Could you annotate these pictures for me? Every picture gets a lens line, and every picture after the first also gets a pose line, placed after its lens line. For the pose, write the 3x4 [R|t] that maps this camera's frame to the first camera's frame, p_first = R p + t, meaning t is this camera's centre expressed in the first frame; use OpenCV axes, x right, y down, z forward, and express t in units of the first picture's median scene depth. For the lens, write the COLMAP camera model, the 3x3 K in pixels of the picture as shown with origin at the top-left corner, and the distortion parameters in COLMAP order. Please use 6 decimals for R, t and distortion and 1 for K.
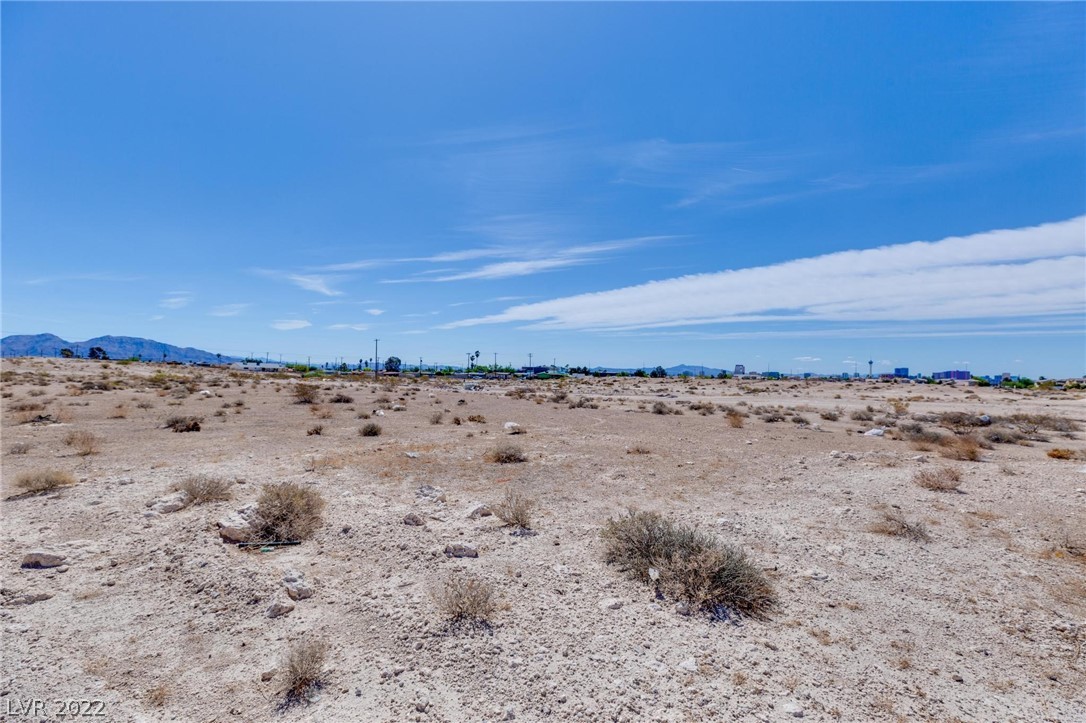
lens RADIAL K [[494.4, 0, 544.7], [0, 494.4, 359.3], [0, 0, 1]] dist [0.008276, -0.001592]
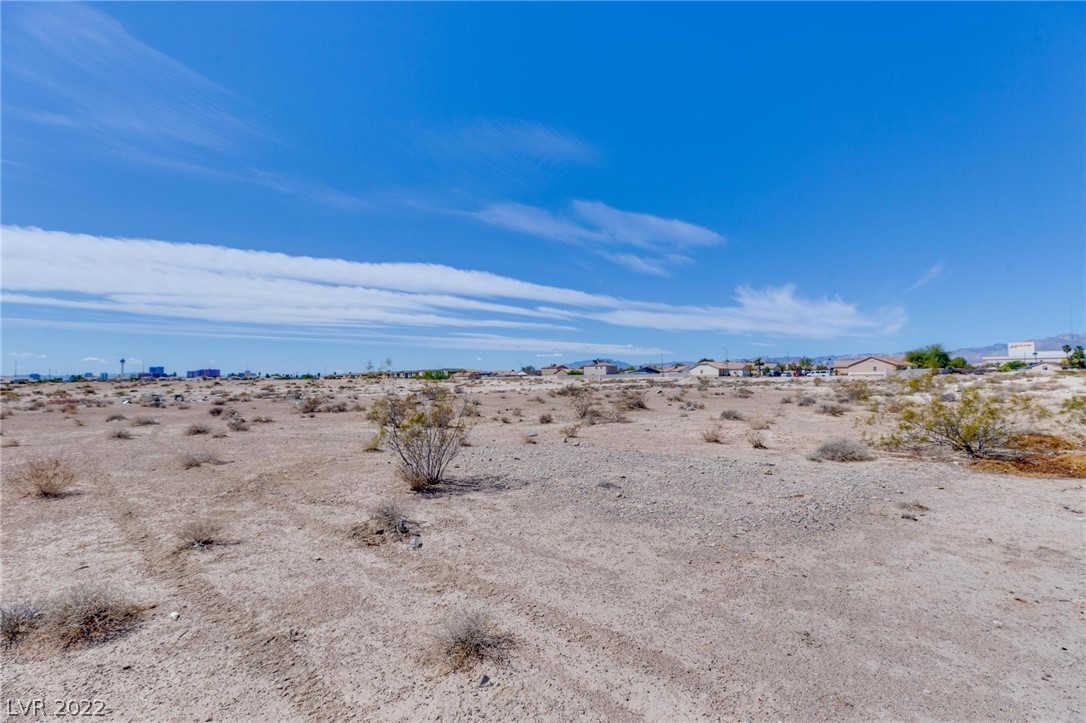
lens RADIAL K [[494.4, 0, 546.6], [0, 494.4, 367.3], [0, 0, 1]] dist [0.008276, -0.001592]
pose [[0.229248, -0.004655, 0.973357, -0.116820], [-0.013653, 0.999875, 0.007997, 0.000721], [-0.973272, -0.015123, 0.229156, 0.104257]]
